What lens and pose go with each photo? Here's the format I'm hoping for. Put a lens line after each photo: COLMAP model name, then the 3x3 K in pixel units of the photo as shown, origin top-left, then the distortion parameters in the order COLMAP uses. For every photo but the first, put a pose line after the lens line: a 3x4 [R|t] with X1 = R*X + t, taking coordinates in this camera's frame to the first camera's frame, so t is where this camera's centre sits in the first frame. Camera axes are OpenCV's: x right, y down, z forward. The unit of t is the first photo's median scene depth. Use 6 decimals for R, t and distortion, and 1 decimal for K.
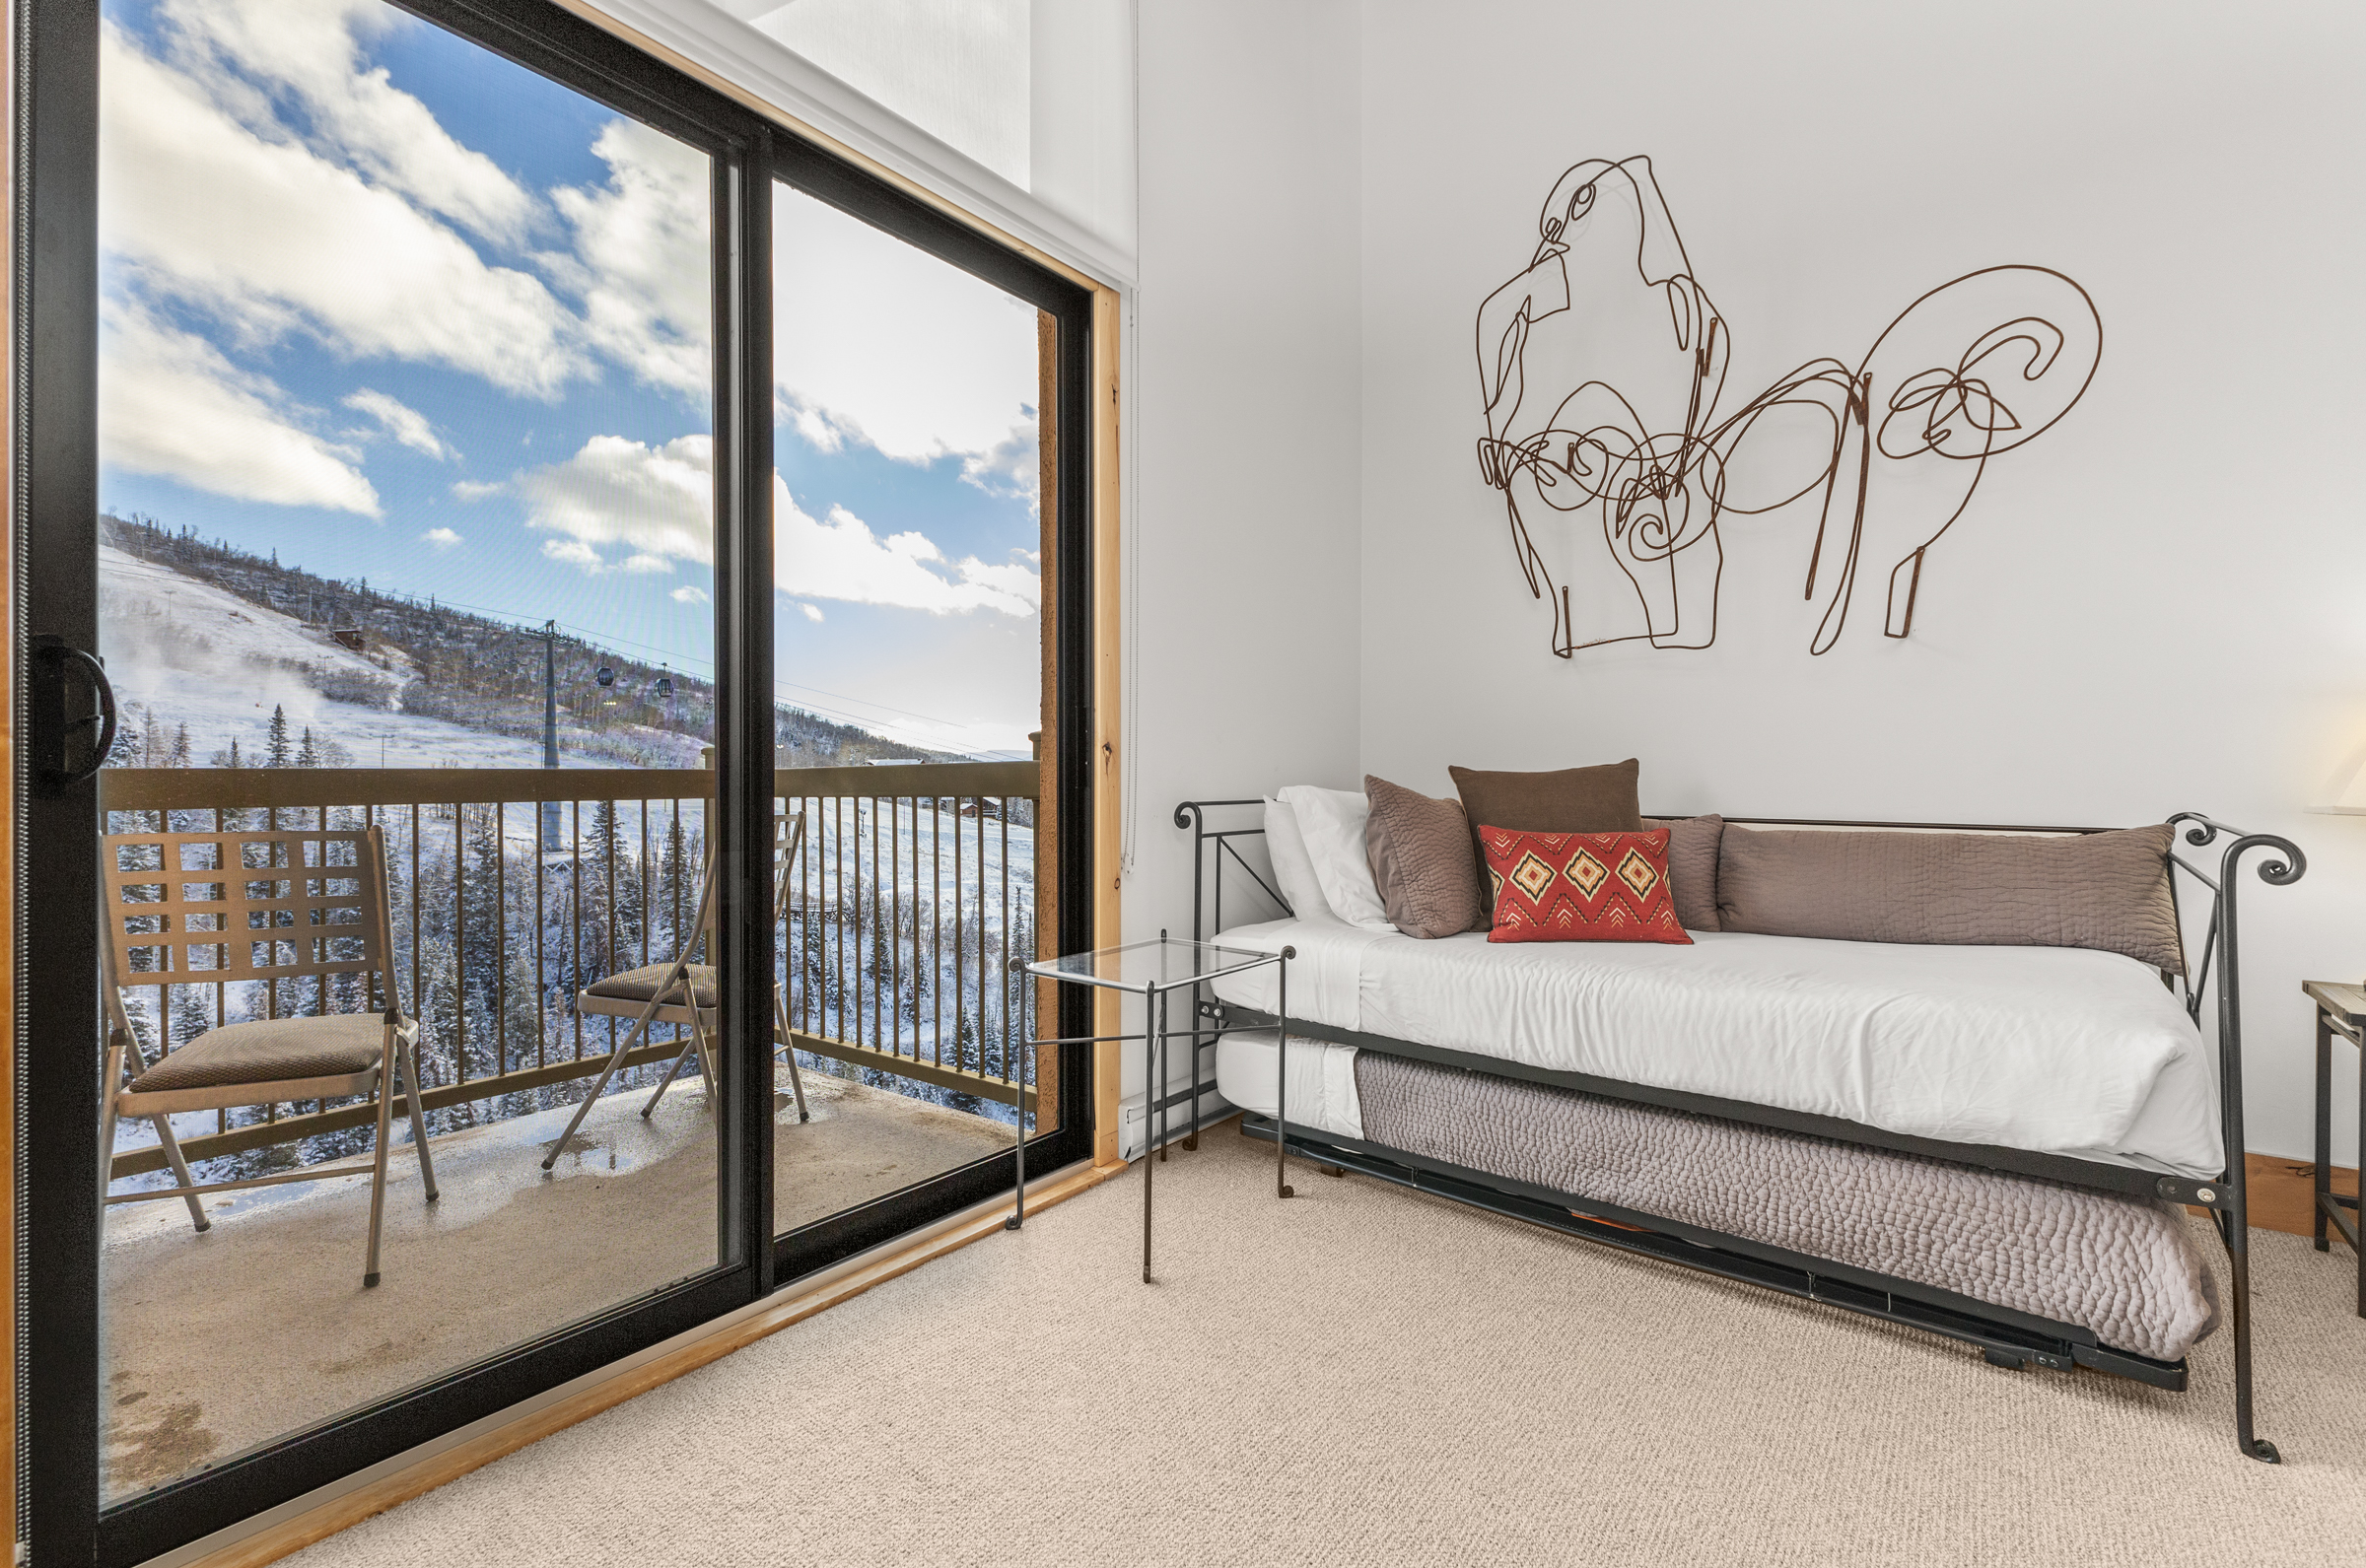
lens RADIAL K [[1047.4, 0, 1186.7], [0, 1047.4, 779.4], [0, 0, 1]] dist [0.010873, -0.000440]
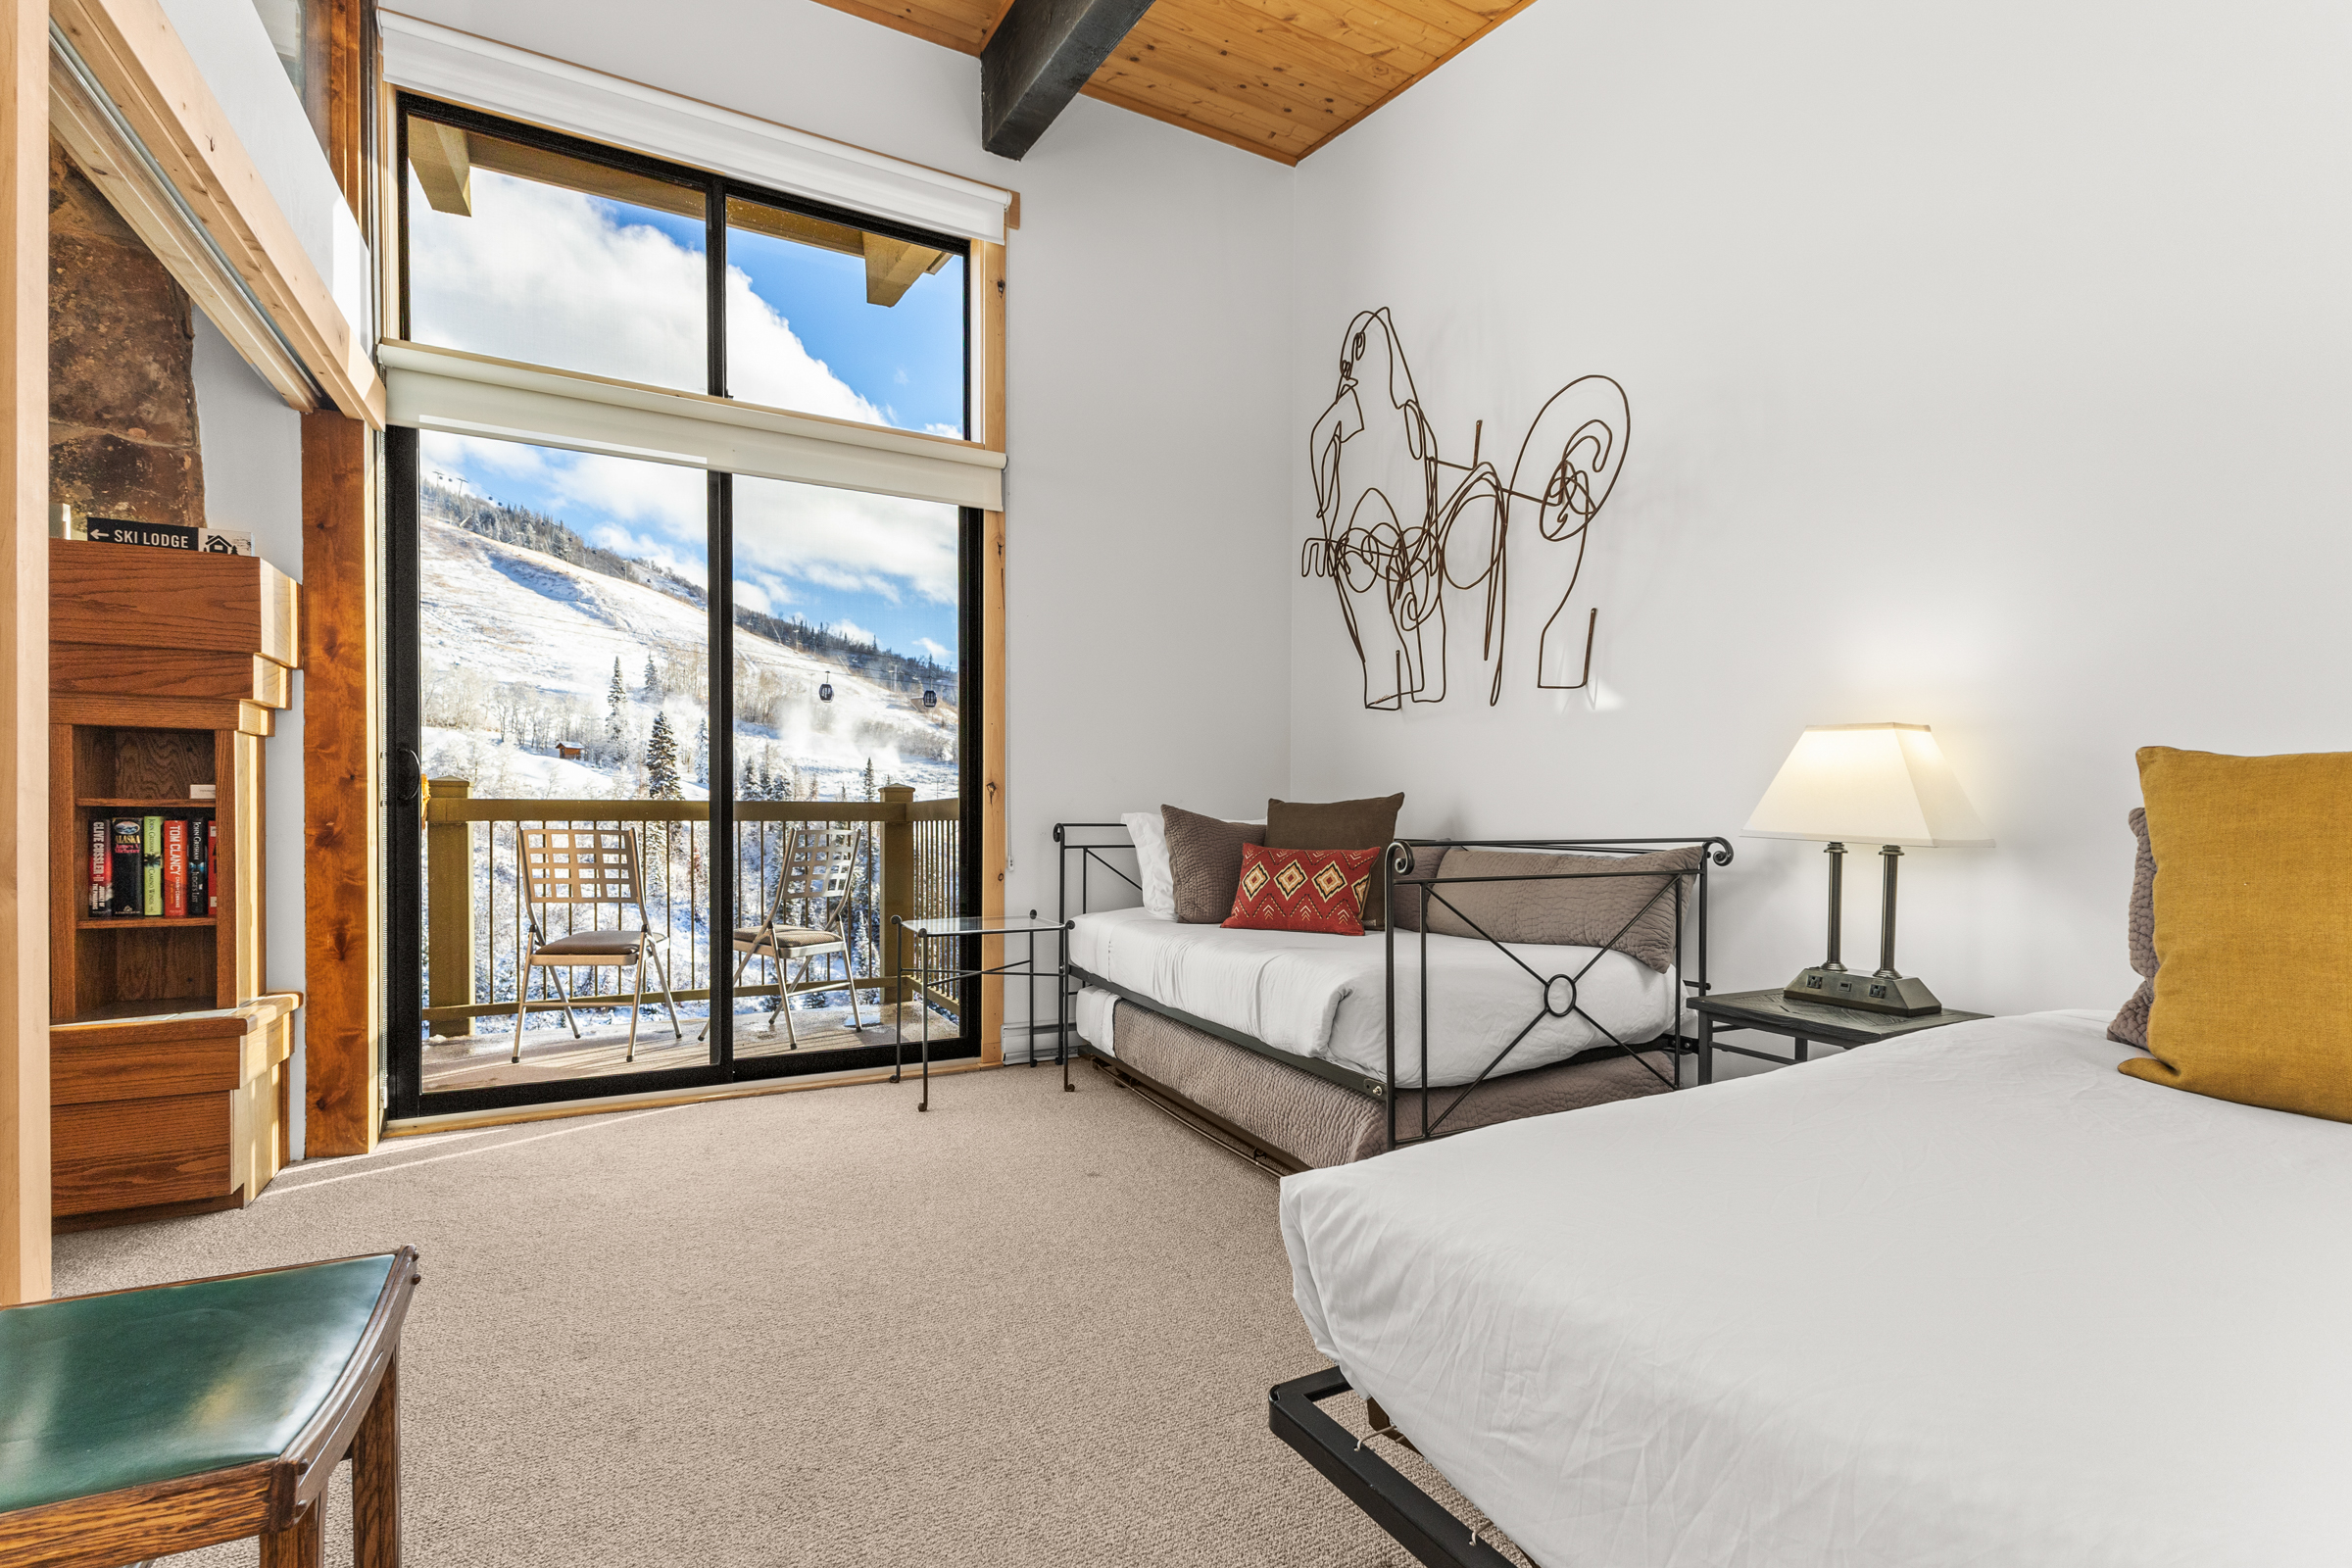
lens RADIAL K [[1041.5, 0, 1176.7], [0, 1041.5, 832.5], [0, 0, 1]] dist [0.002256, -0.000506]
pose [[0.908882, 0.012527, -0.416865, 0.781292], [-0.007450, 0.999877, 0.013804, 0.013763], [0.416987, -0.009440, 0.908864, -0.242768]]
